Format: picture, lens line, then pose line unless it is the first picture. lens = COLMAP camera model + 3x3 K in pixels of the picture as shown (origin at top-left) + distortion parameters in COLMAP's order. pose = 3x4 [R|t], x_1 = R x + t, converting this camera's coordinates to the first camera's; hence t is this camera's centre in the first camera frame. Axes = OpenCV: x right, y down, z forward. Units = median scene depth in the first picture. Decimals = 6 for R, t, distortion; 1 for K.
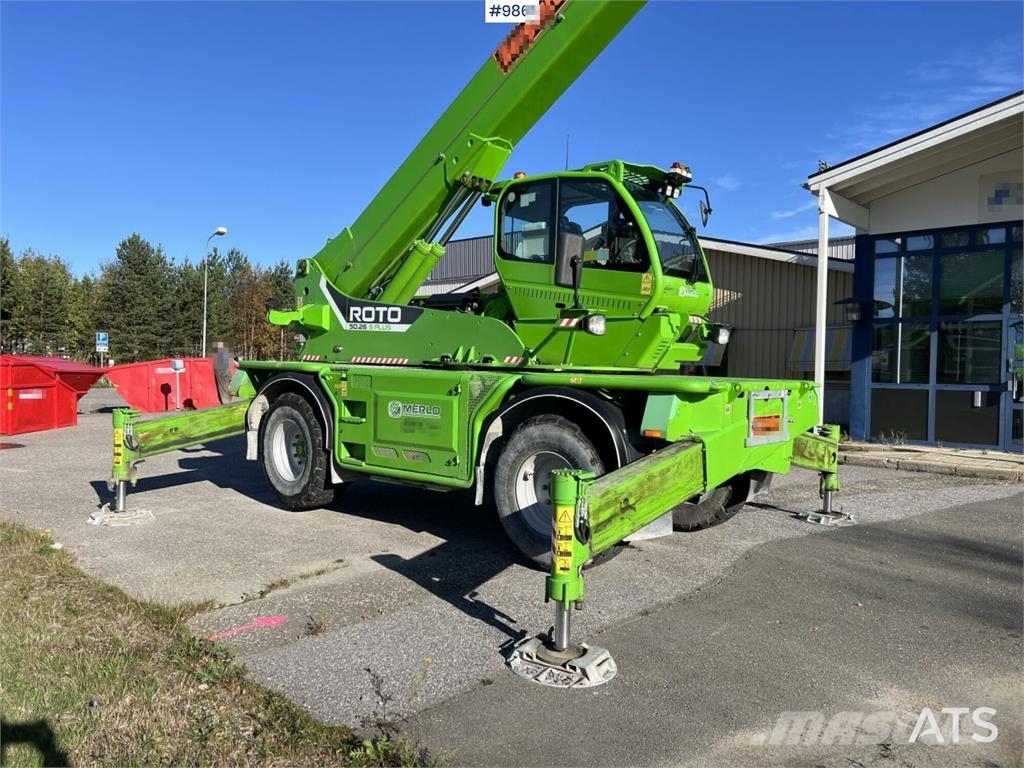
lens RADIAL K [[769.8, 0, 510.8], [0, 769.8, 389.0], [0, 0, 1]] dist [0.068369, -0.084239]
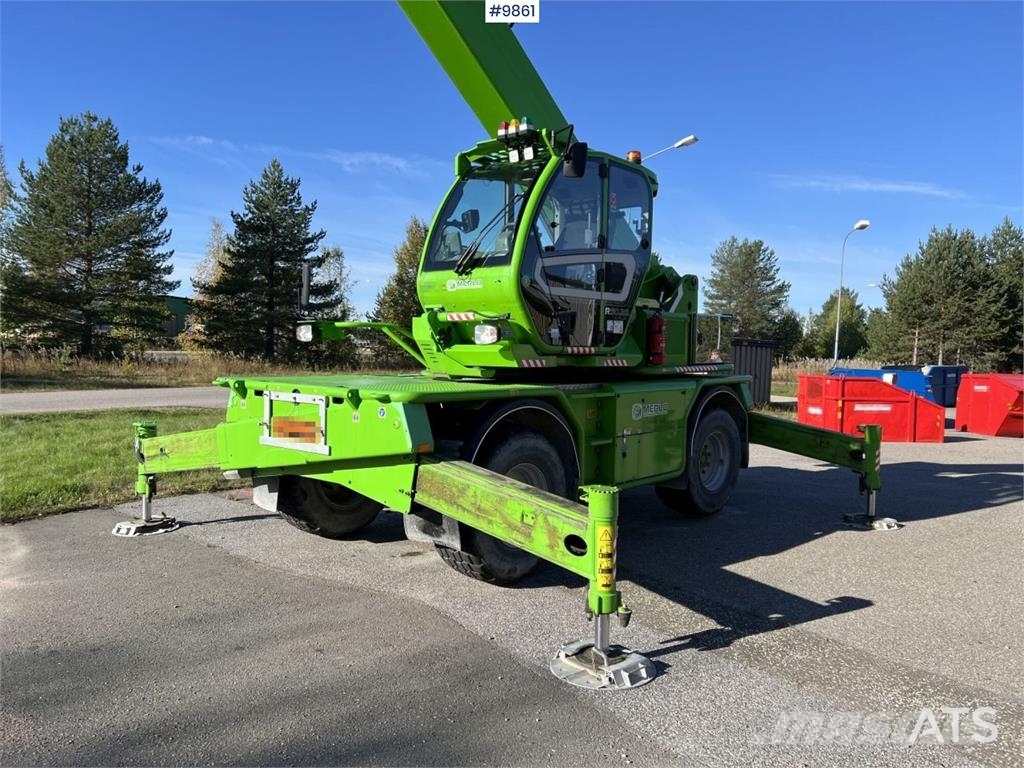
lens RADIAL K [[774.2, 0, 505.1], [0, 774.2, 389.6], [0, 0, 1]] dist [0.084259, -0.096949]
pose [[-0.019428, 0.025366, -0.999489, 0.956840], [-0.057831, 0.997976, 0.026452, -0.032218], [0.998137, 0.058316, -0.017922, 0.951795]]
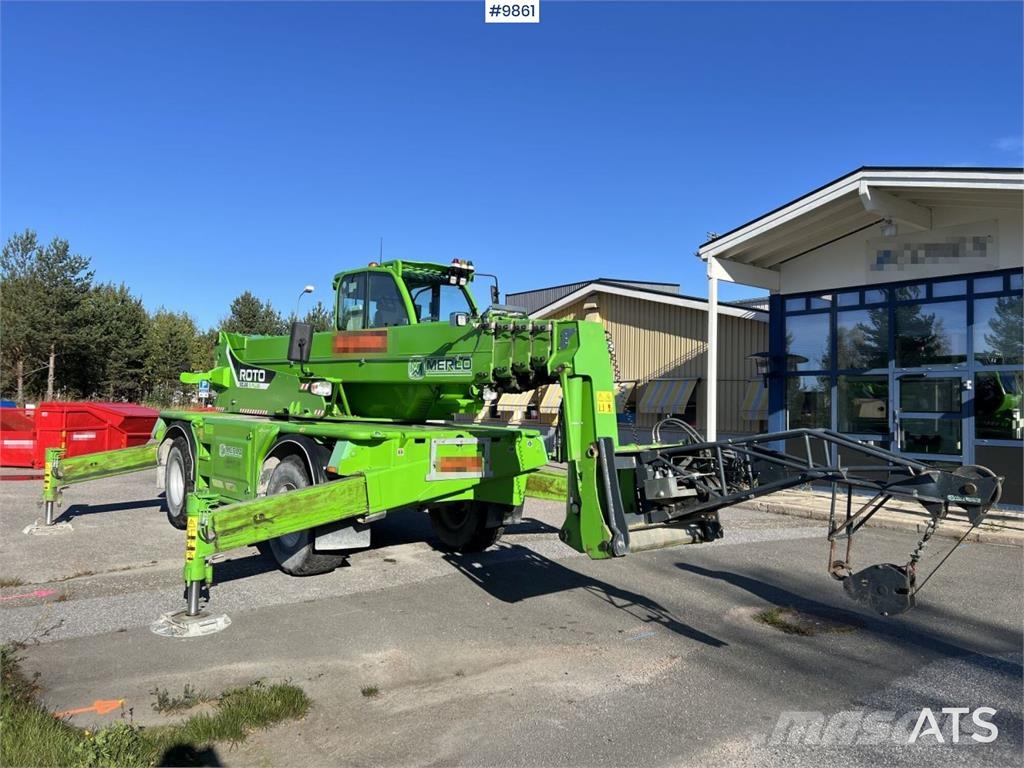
lens RADIAL K [[772.1, 0, 512.1], [0, 772.1, 374.8], [0, 0, 1]] dist [0.060548, -0.059448]
pose [[0.987168, -0.003154, -0.159655, 0.466287], [-0.008683, 0.997265, -0.073390, -0.007353], [0.159450, 0.073835, 0.984441, -0.202446]]
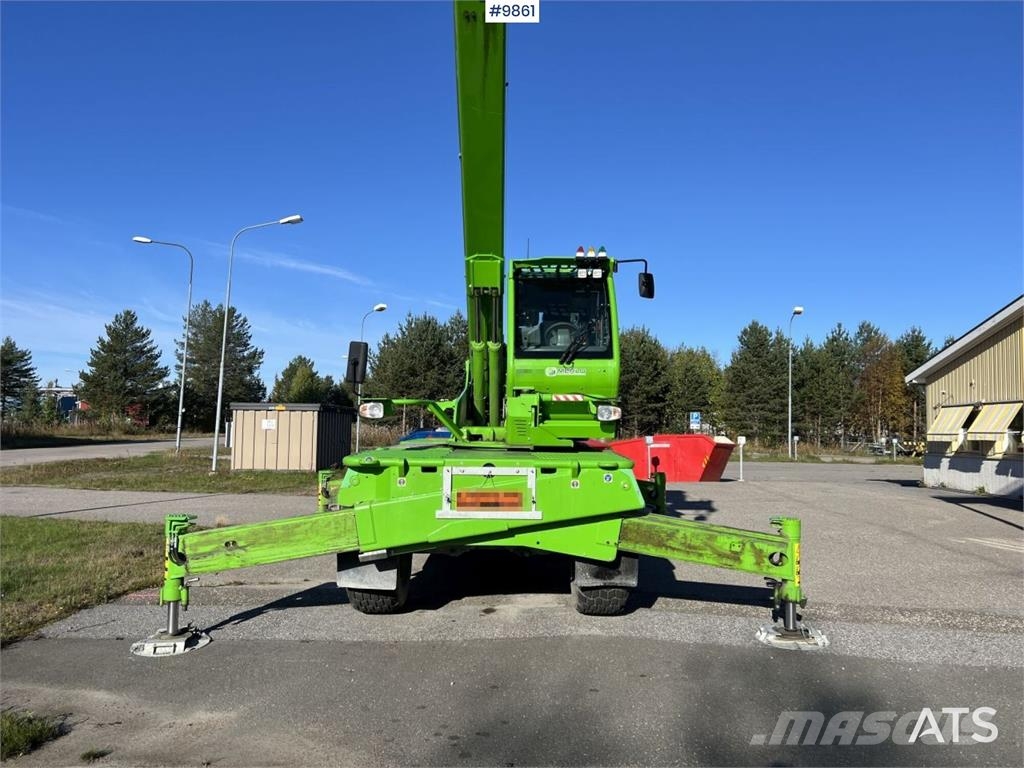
lens RADIAL K [[774.2, 0, 505.1], [0, 774.2, 389.6], [0, 0, 1]] dist [0.084259, -0.096949]
pose [[0.638482, -0.050771, -0.767960, 0.860518], [-0.022655, 0.996150, -0.084692, -0.011082], [0.769303, 0.071473, 0.634873, 0.258686]]
